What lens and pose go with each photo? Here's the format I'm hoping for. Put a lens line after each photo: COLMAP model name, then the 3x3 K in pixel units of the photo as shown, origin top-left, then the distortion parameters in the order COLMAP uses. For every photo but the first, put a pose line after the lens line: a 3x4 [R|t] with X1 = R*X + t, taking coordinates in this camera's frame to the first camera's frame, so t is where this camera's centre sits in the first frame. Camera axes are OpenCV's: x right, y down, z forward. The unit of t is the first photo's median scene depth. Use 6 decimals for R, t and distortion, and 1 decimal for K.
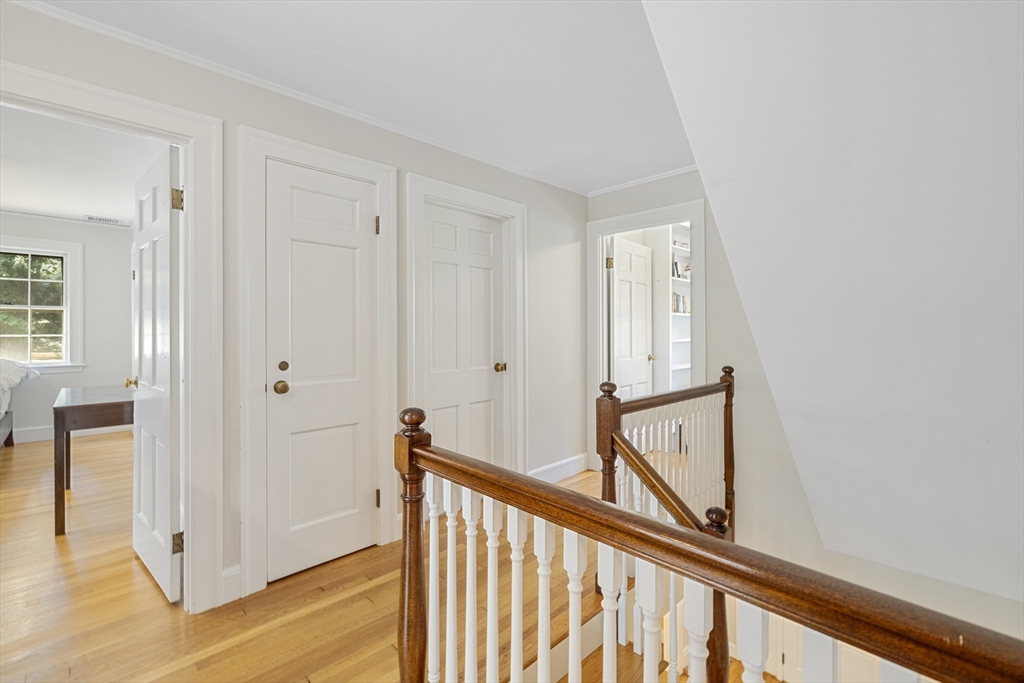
lens RADIAL K [[434.1, 0, 507.3], [0, 434.1, 330.8], [0, 0, 1]] dist [0.000148, -0.000057]
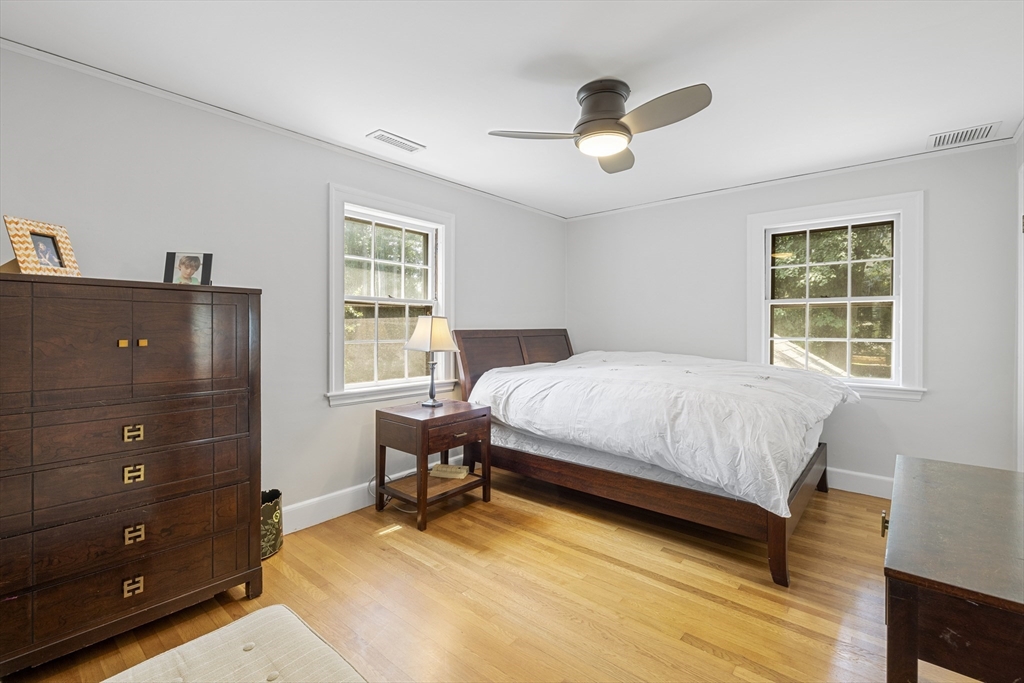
lens RADIAL K [[434.1, 0, 507.0], [0, 434.1, 332.3], [0, 0, 1]] dist [0.000148, -0.000057]
pose [[0.058674, 0.003718, -0.998270, -0.407921], [-0.008408, 0.999959, 0.003230, 0.000957], [0.998242, 0.008204, 0.058702, 0.384725]]
